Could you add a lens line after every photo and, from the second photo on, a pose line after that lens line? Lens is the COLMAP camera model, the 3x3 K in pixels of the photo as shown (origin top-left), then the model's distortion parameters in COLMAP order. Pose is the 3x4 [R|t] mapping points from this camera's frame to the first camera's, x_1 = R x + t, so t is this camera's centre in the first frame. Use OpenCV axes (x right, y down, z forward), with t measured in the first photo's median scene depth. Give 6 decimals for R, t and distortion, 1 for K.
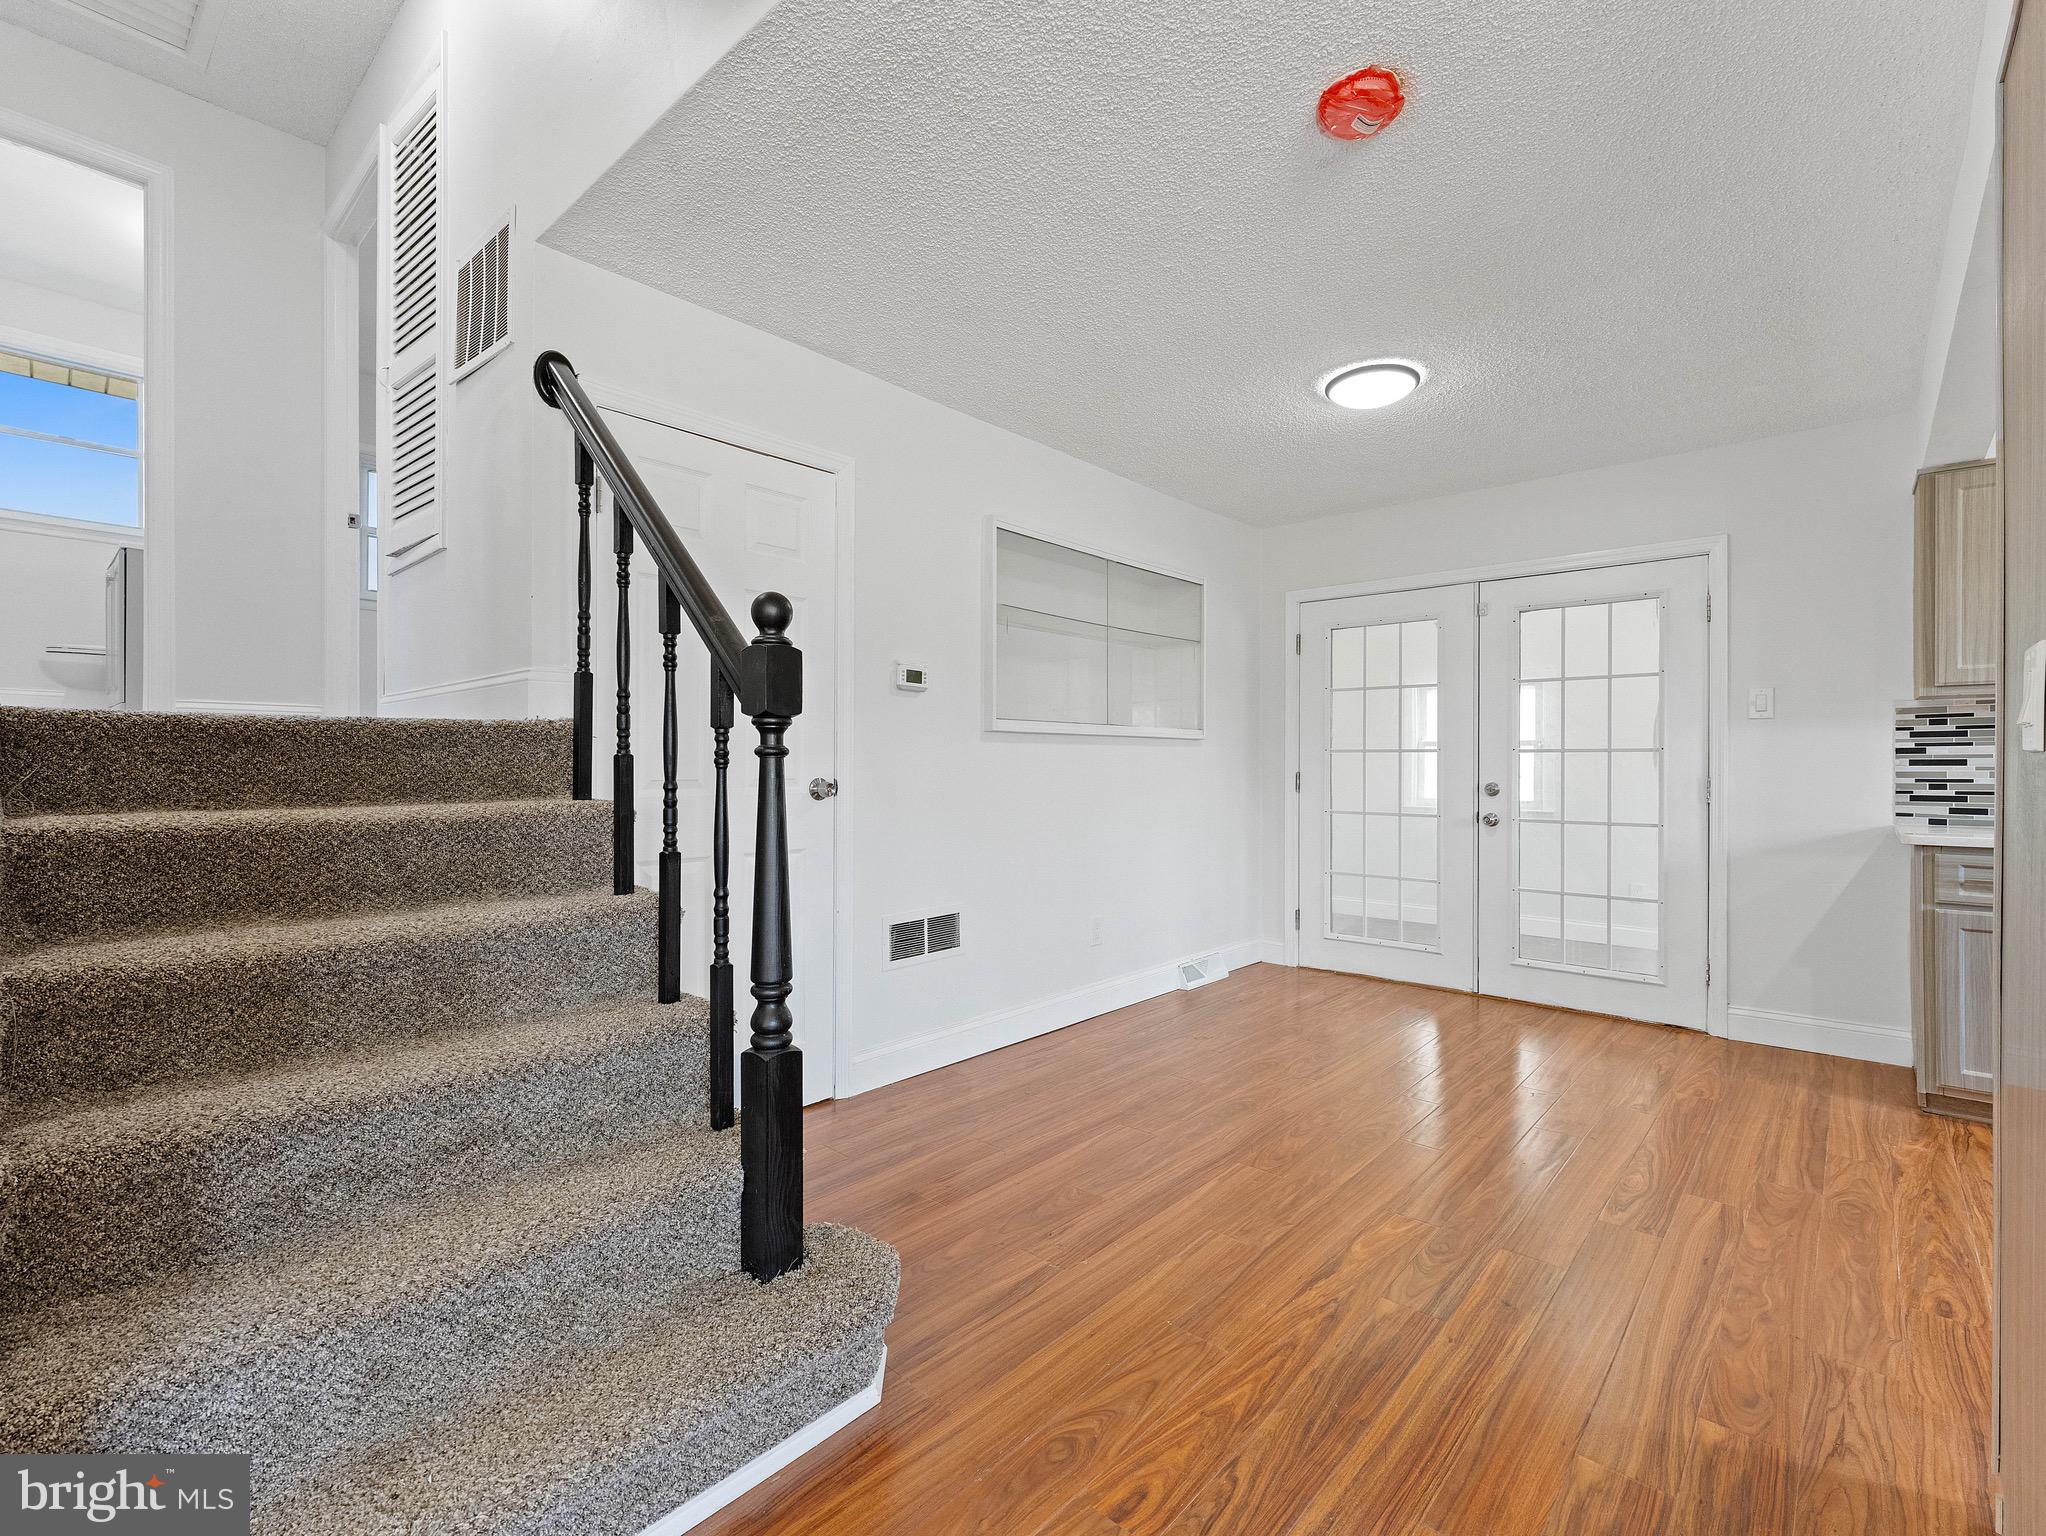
lens RADIAL K [[921.7, 0, 1025.7], [0, 921.7, 764.7], [0, 0, 1]] dist [0.003646, -0.000515]
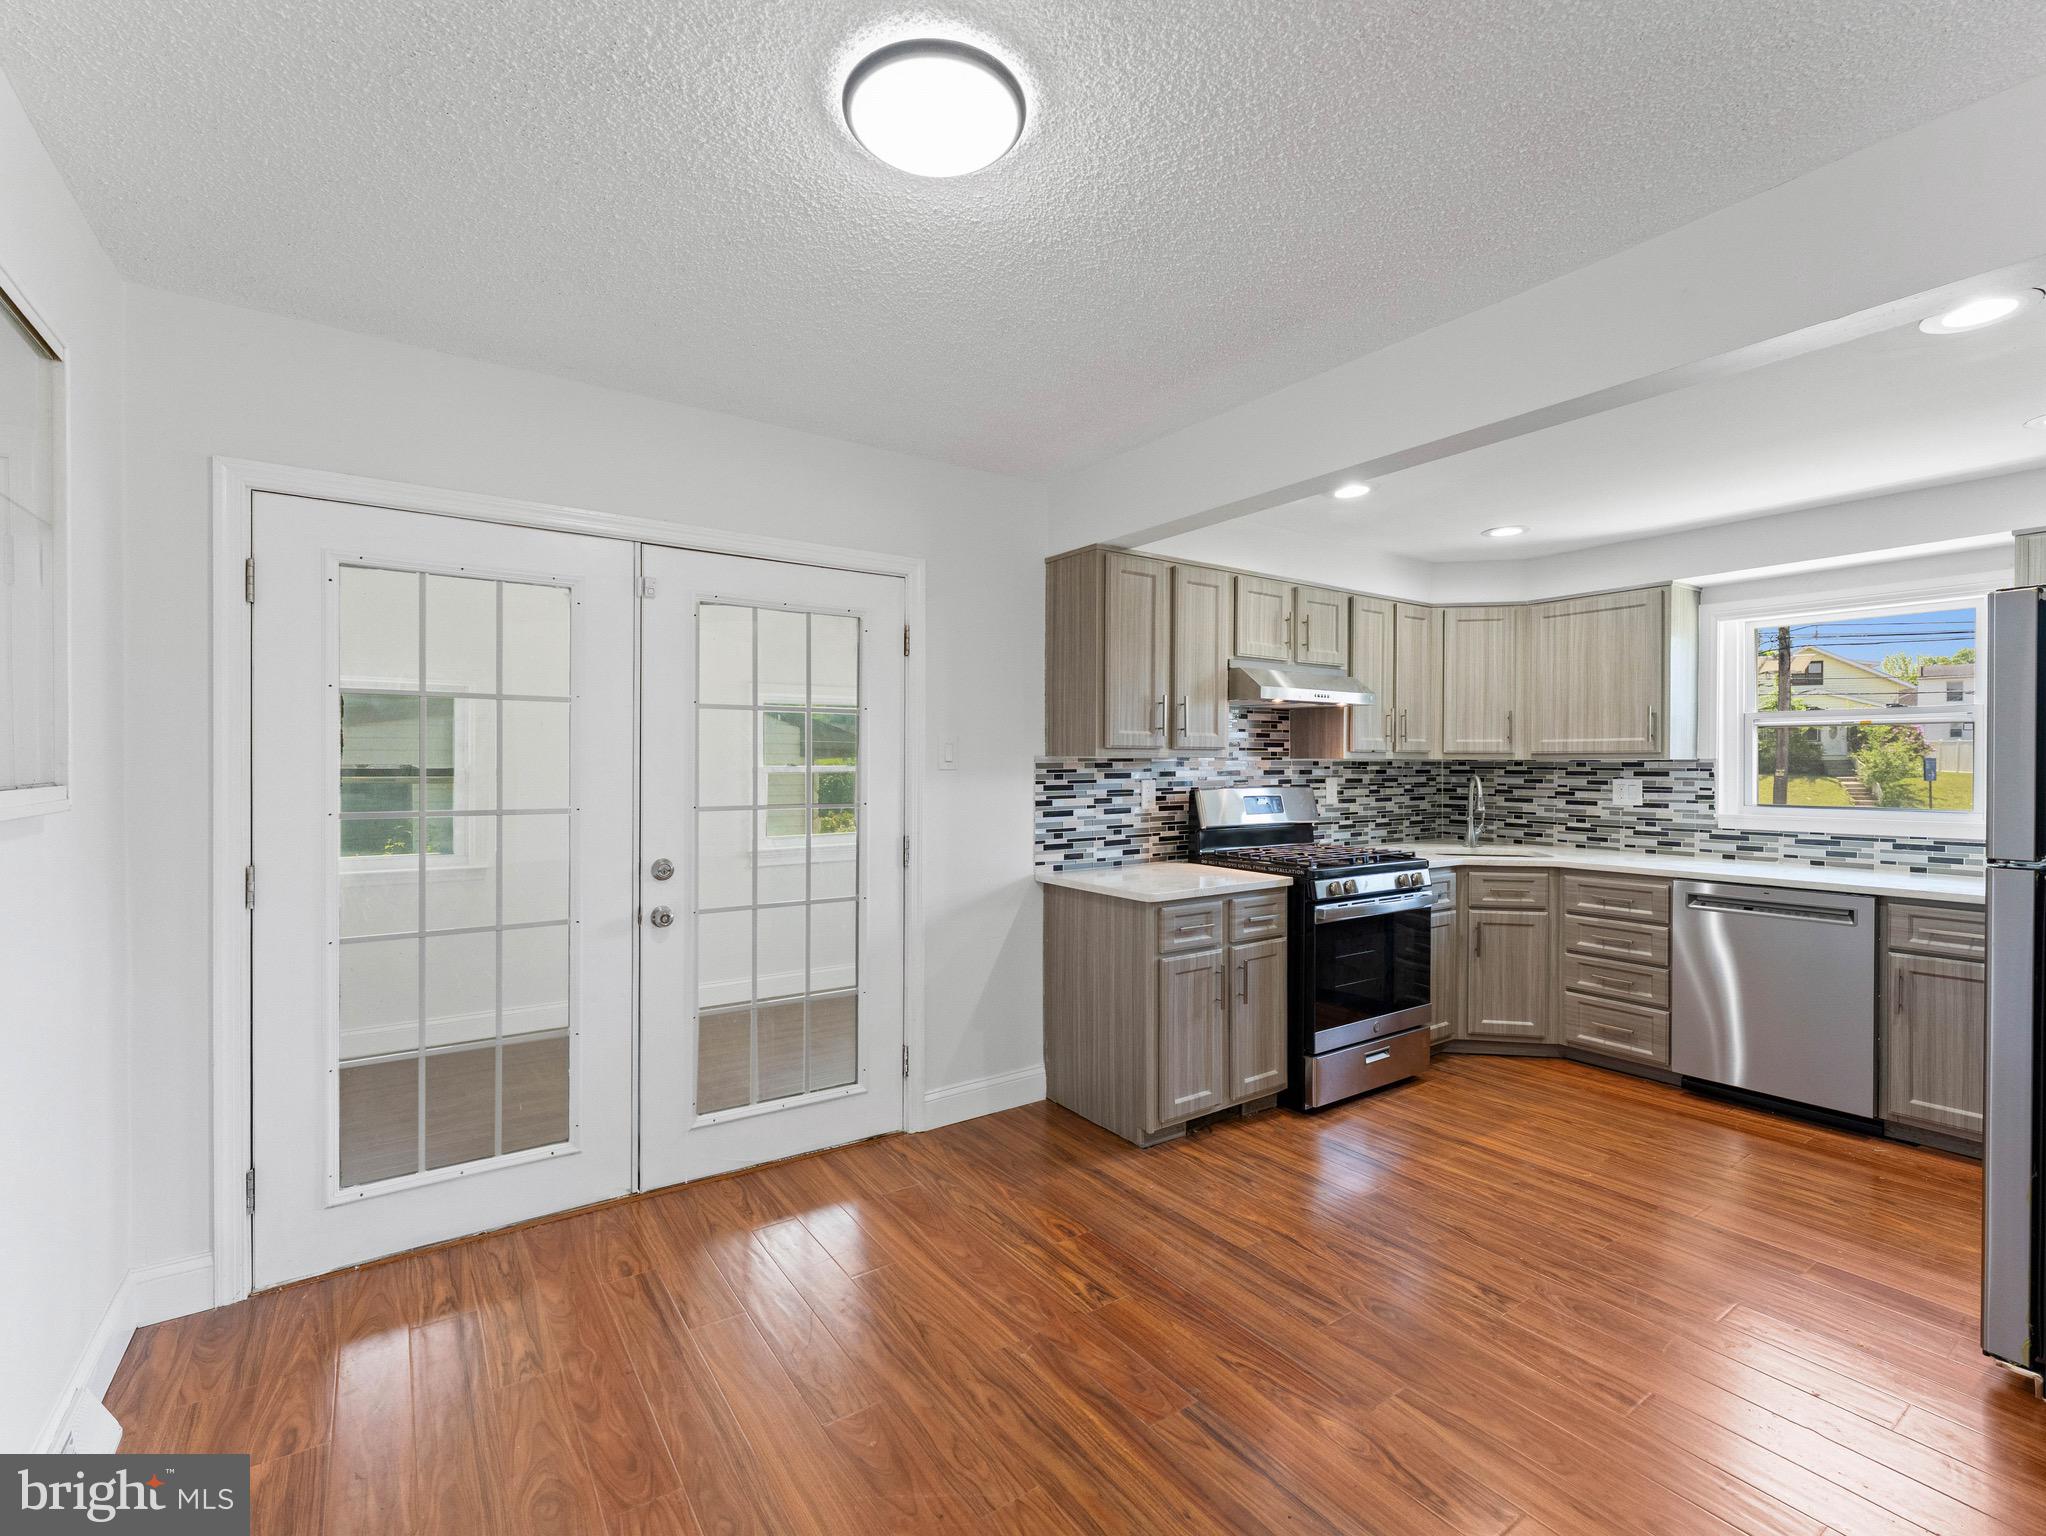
lens RADIAL K [[926.9, 0, 1023.0], [0, 926.9, 768.0], [0, 0, 1]] dist [0.000336, -0.000263]
pose [[0.229951, -0.009433, 0.973156, -0.088165], [-0.001015, 0.999950, 0.009932, -0.066835], [-0.973202, -0.003272, 0.229930, 0.783076]]
